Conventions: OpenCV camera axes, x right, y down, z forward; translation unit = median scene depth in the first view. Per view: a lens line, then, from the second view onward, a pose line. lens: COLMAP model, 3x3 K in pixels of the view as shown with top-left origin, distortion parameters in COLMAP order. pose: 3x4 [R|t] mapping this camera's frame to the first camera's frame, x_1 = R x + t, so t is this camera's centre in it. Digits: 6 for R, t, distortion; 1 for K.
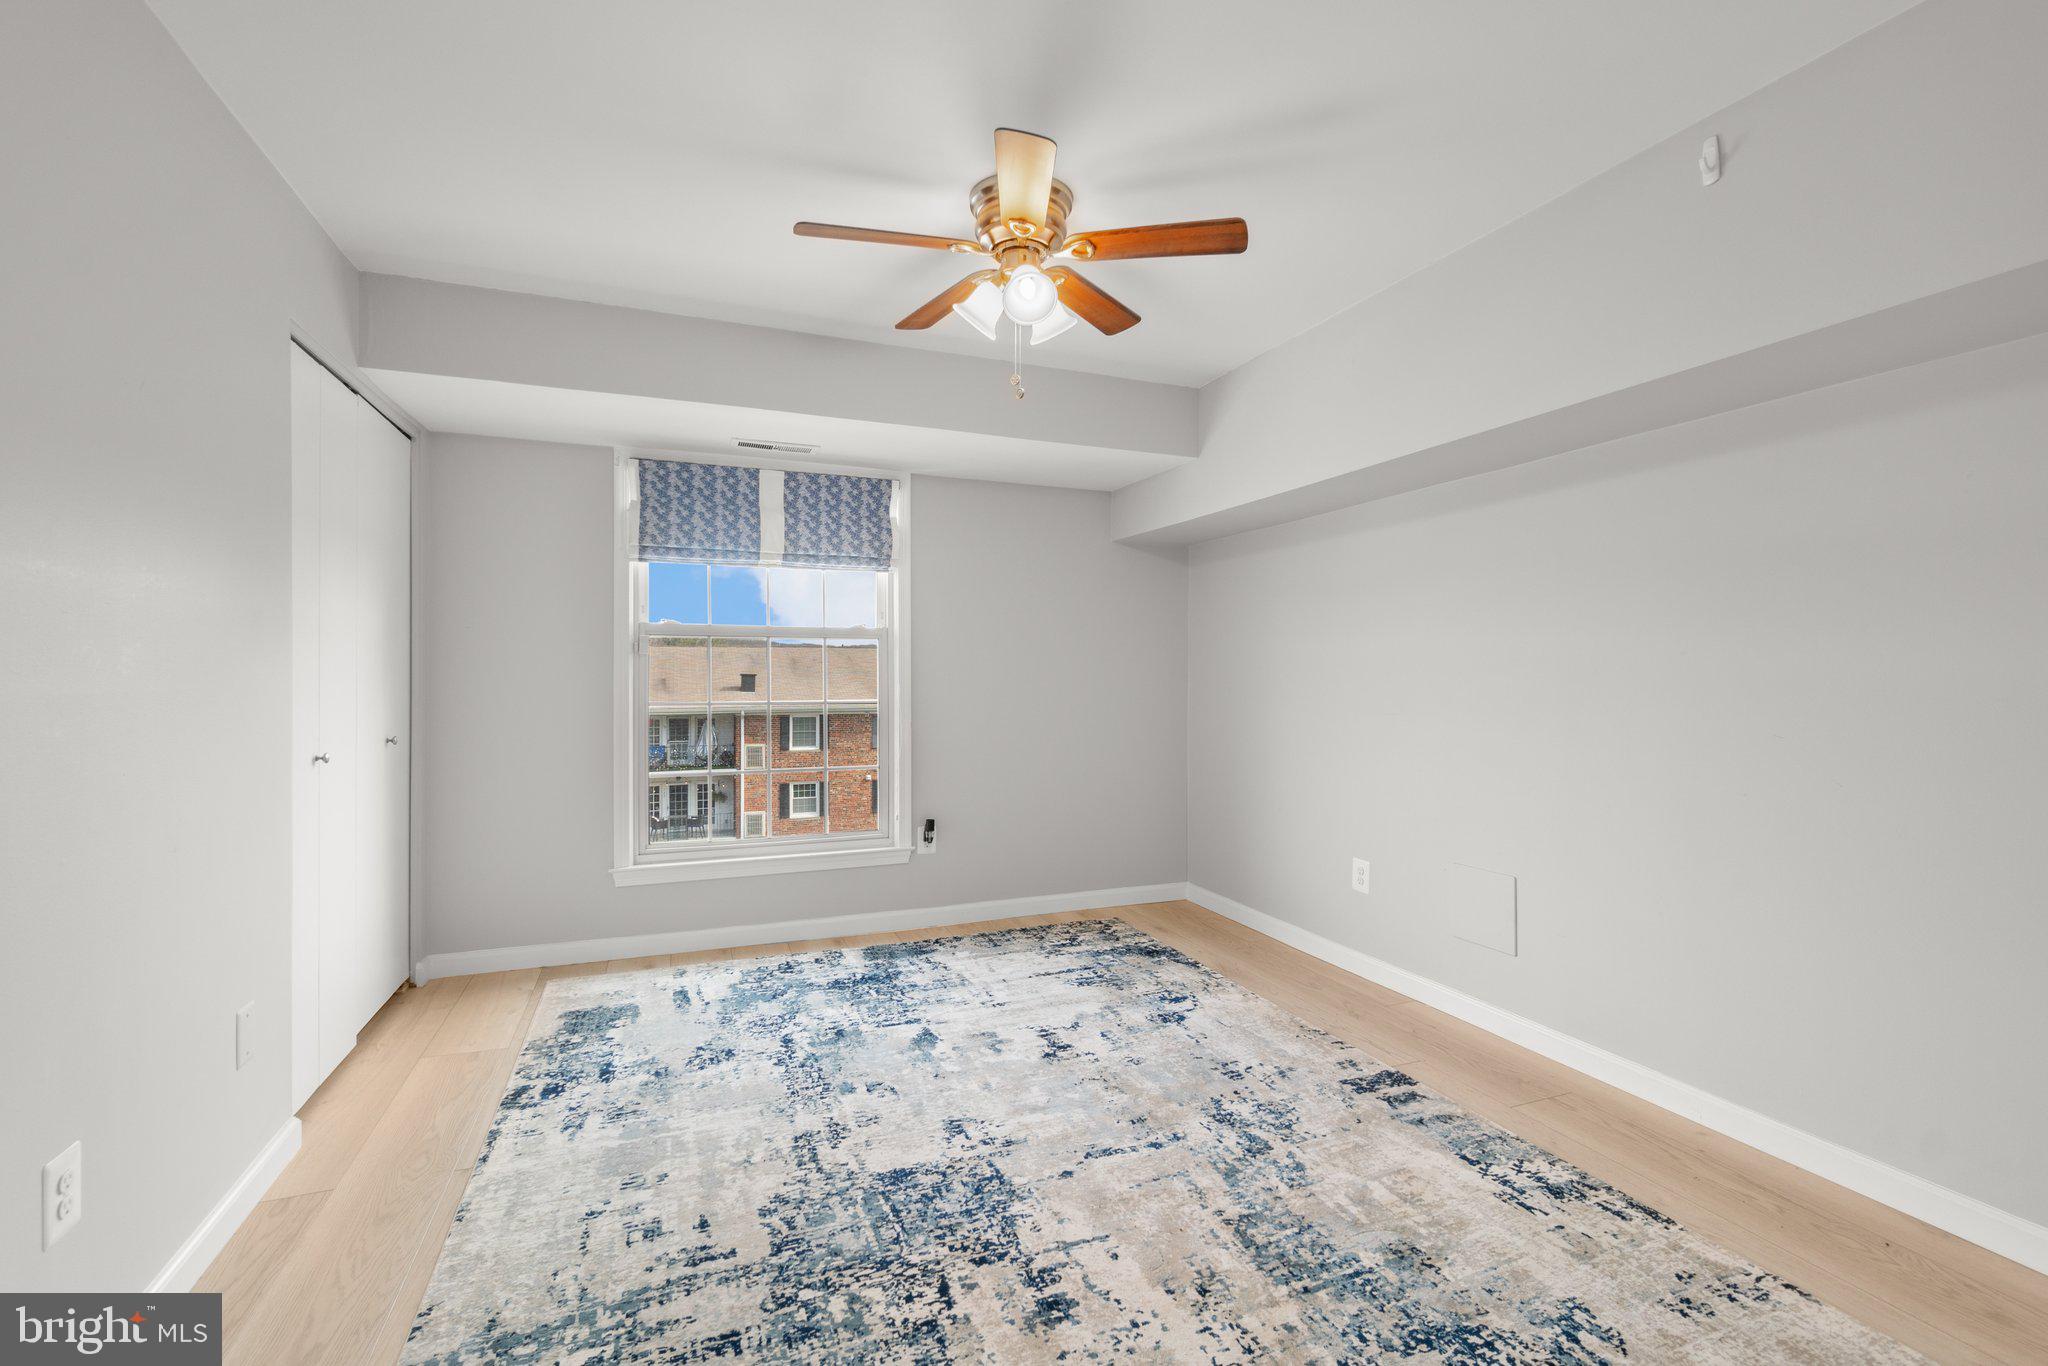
lens RADIAL K [[897.4, 0, 1020.4], [0, 897.4, 674.6], [0, 0, 1]] dist [-0.005998, 0.001251]
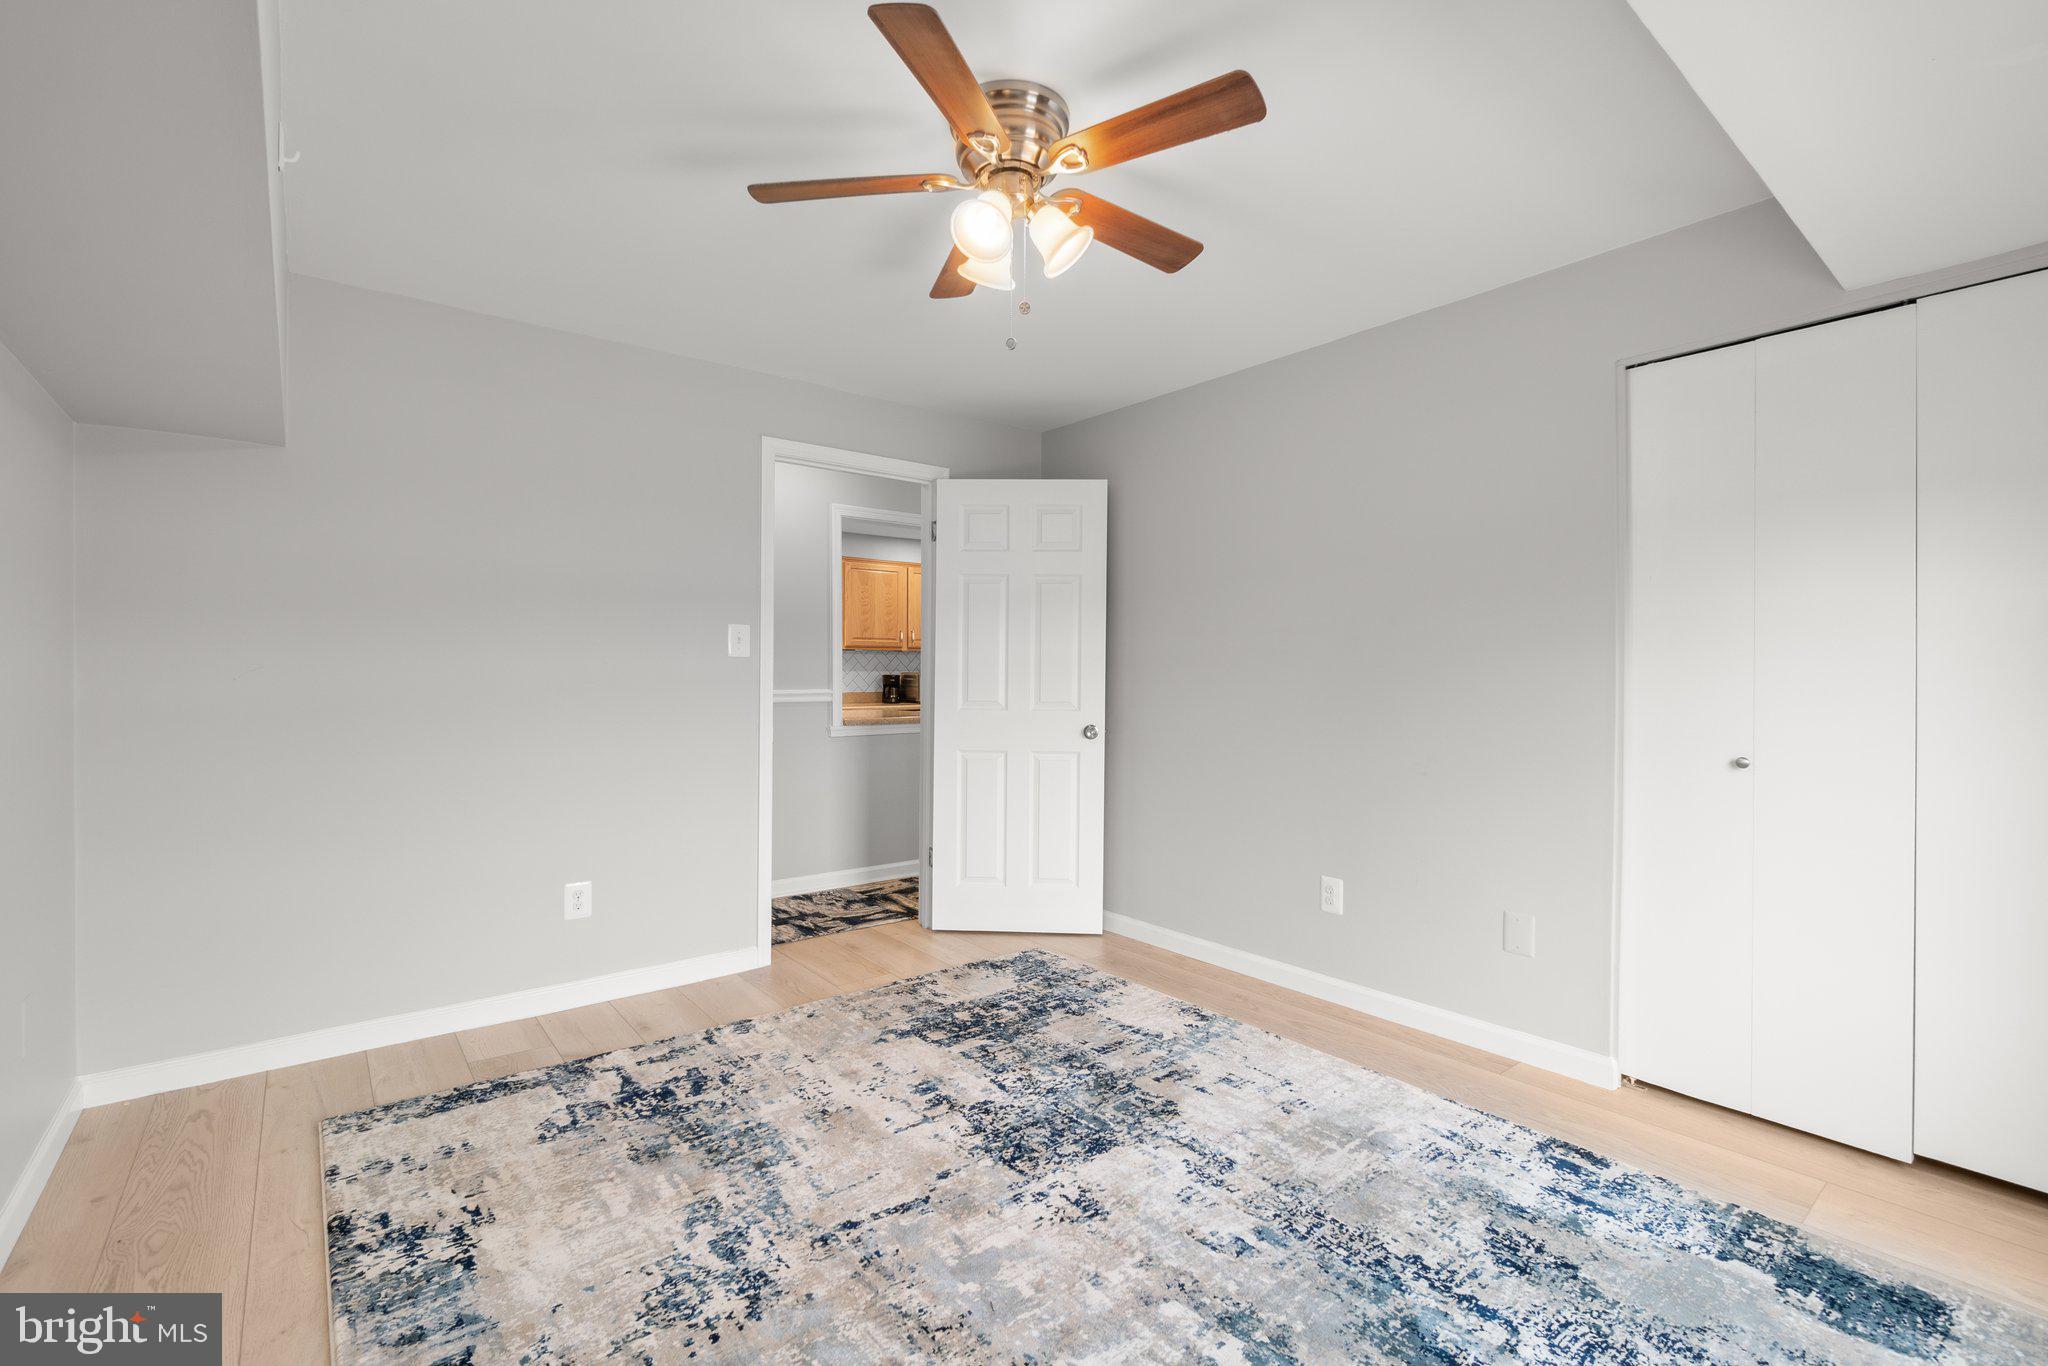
lens RADIAL K [[897.4, 0, 1020.9], [0, 897.4, 679.4], [0, 0, 1]] dist [-0.005998, 0.001251]
pose [[-0.955355, 0.001618, -0.295456, 0.264710], [-0.001265, 0.999953, 0.009564, -0.002754], [0.295458, 0.009511, -0.955308, 1.991158]]
